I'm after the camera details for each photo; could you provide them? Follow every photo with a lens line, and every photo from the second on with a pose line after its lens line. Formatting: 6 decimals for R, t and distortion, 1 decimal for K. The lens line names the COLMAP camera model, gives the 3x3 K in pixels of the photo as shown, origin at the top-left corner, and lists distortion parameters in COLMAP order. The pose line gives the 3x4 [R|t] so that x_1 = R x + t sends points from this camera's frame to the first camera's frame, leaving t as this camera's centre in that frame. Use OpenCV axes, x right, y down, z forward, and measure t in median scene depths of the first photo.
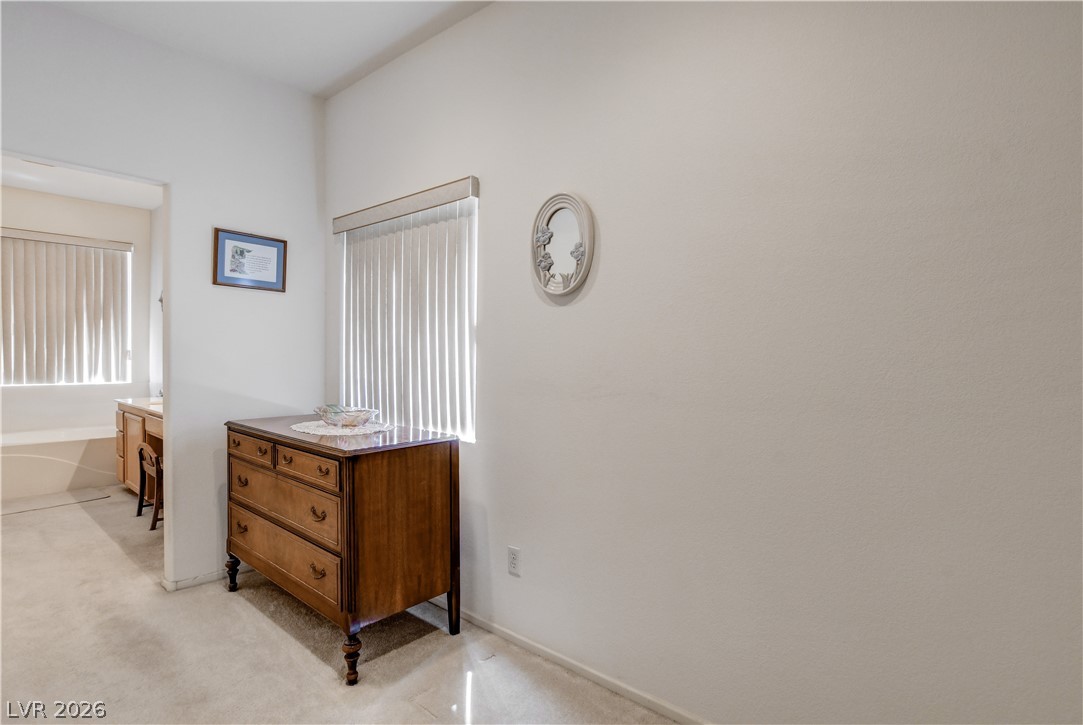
lens RADIAL K [[539.7, 0, 528.2], [0, 539.7, 363.1], [0, 0, 1]] dist [-0.014539, 0.001125]
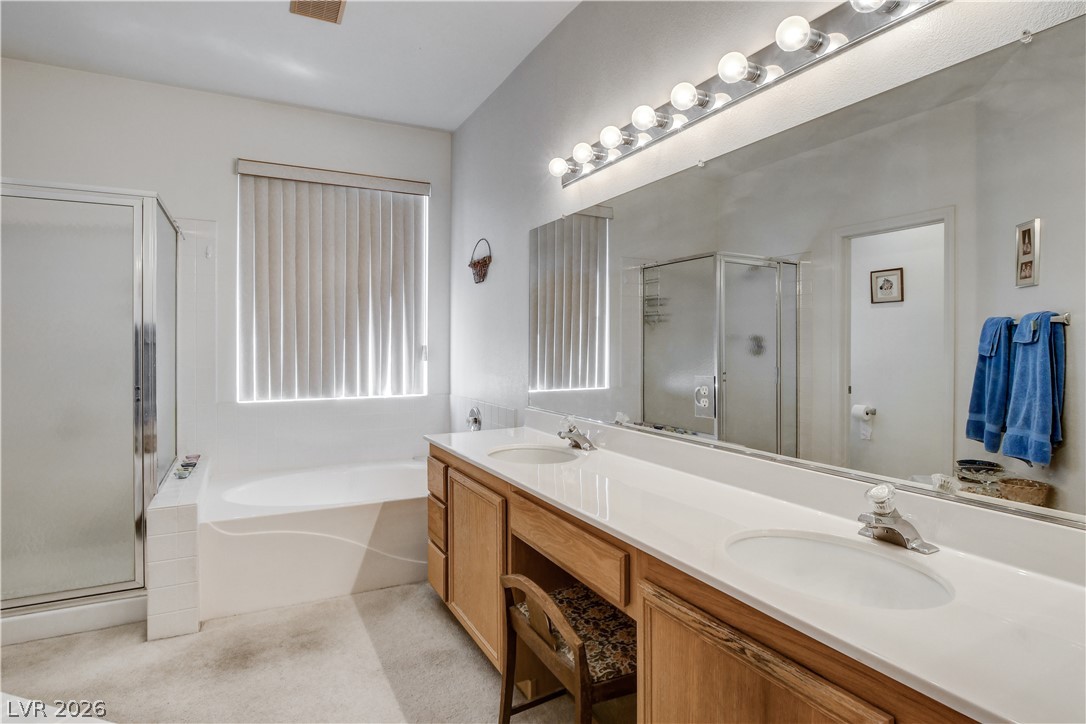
lens RADIAL K [[587.8, 0, 541.1], [0, 587.8, 345.6], [0, 0, 1]] dist [0.003787, 0.001468]
pose [[0.931018, -0.011320, -0.364797, -0.386700], [0.004003, 0.999775, -0.020808, -0.009724], [0.364950, 0.017913, 0.930855, 0.422142]]
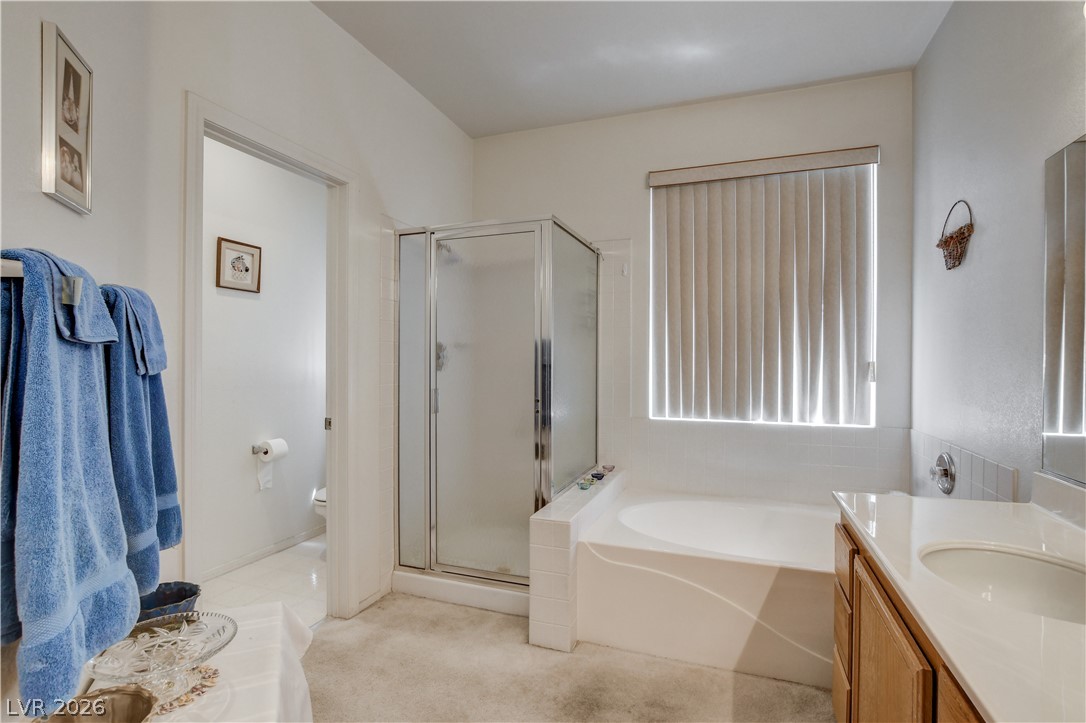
lens RADIAL K [[541.2, 0, 529.6], [0, 541.2, 362.1], [0, 0, 1]] dist [-0.014539, 0.001125]
pose [[0.353000, -0.007546, -0.935593, -0.430393], [-0.016764, 0.999756, -0.014389, -0.012747], [0.935473, 0.020763, 0.352788, 0.581393]]
